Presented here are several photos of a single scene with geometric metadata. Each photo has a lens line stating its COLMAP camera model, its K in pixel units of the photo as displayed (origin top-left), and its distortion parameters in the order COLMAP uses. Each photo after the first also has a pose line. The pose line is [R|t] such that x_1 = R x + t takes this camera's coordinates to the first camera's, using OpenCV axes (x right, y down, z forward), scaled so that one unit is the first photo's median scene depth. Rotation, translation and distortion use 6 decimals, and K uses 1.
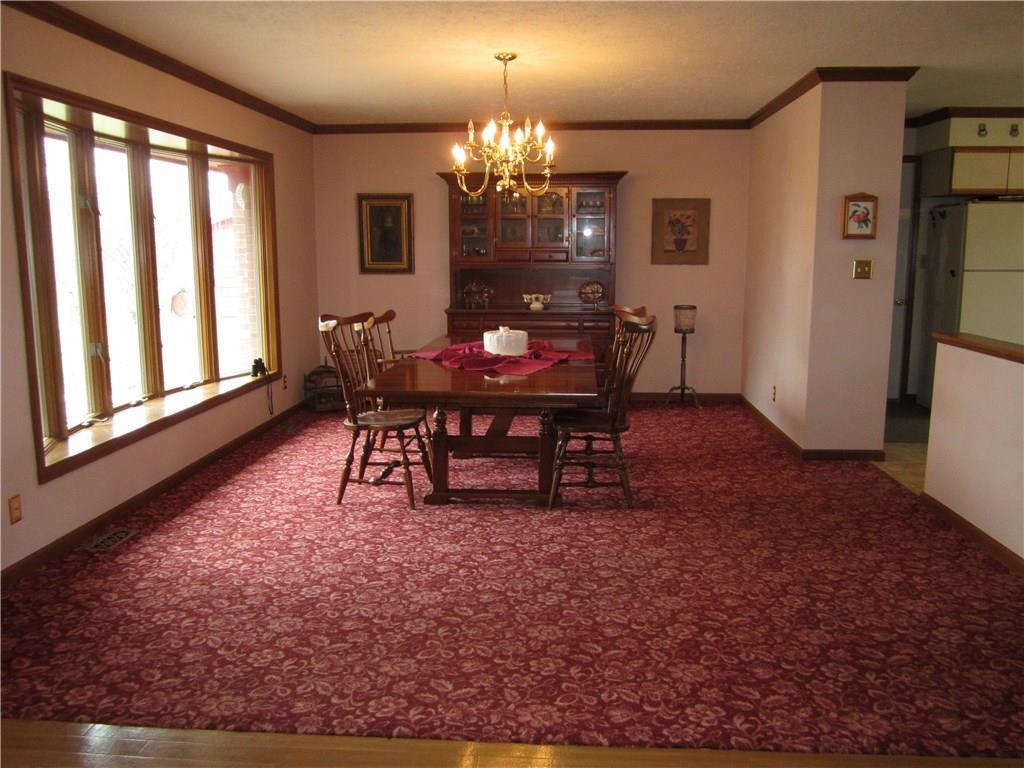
lens RADIAL K [[847.6, 0, 512.0], [0, 847.6, 384.0], [0, 0, 1]] dist [-0.043838, 0.018037]
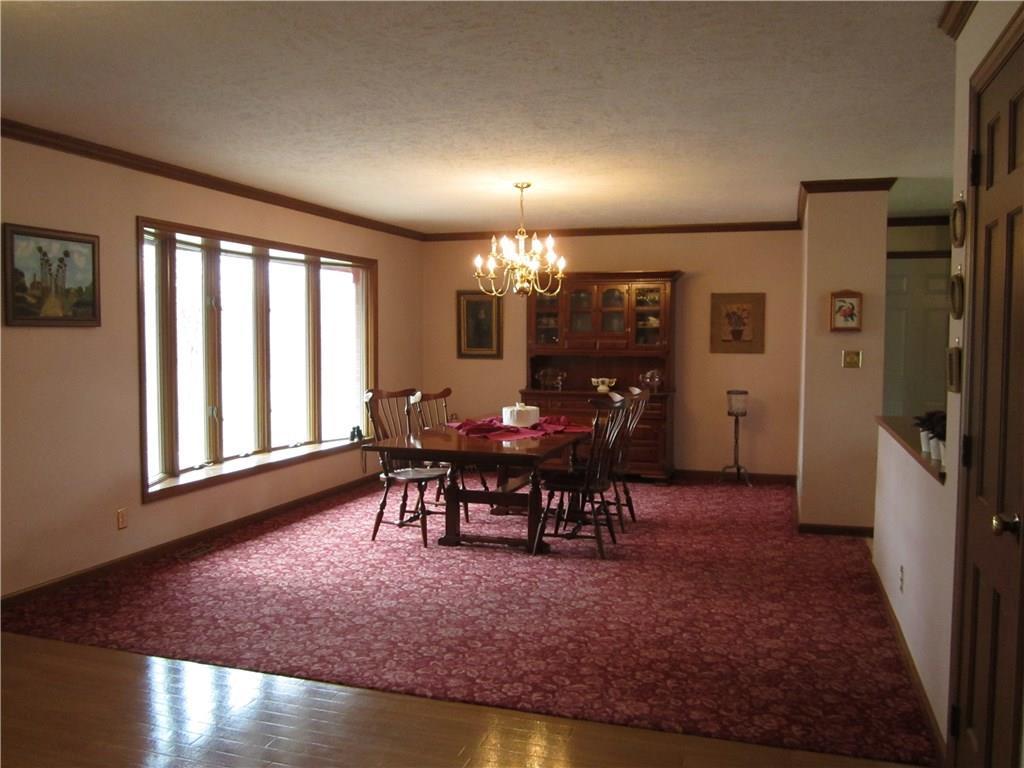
lens RADIAL K [[847.6, 0, 512.0], [0, 847.6, 384.0], [0, 0, 1]] dist [-0.043838, 0.018037]
pose [[0.971202, 0.019024, -0.237499, 0.287066], [-0.042770, 0.994536, -0.095233, 0.022334], [0.234389, 0.102648, 0.966708, -0.183228]]
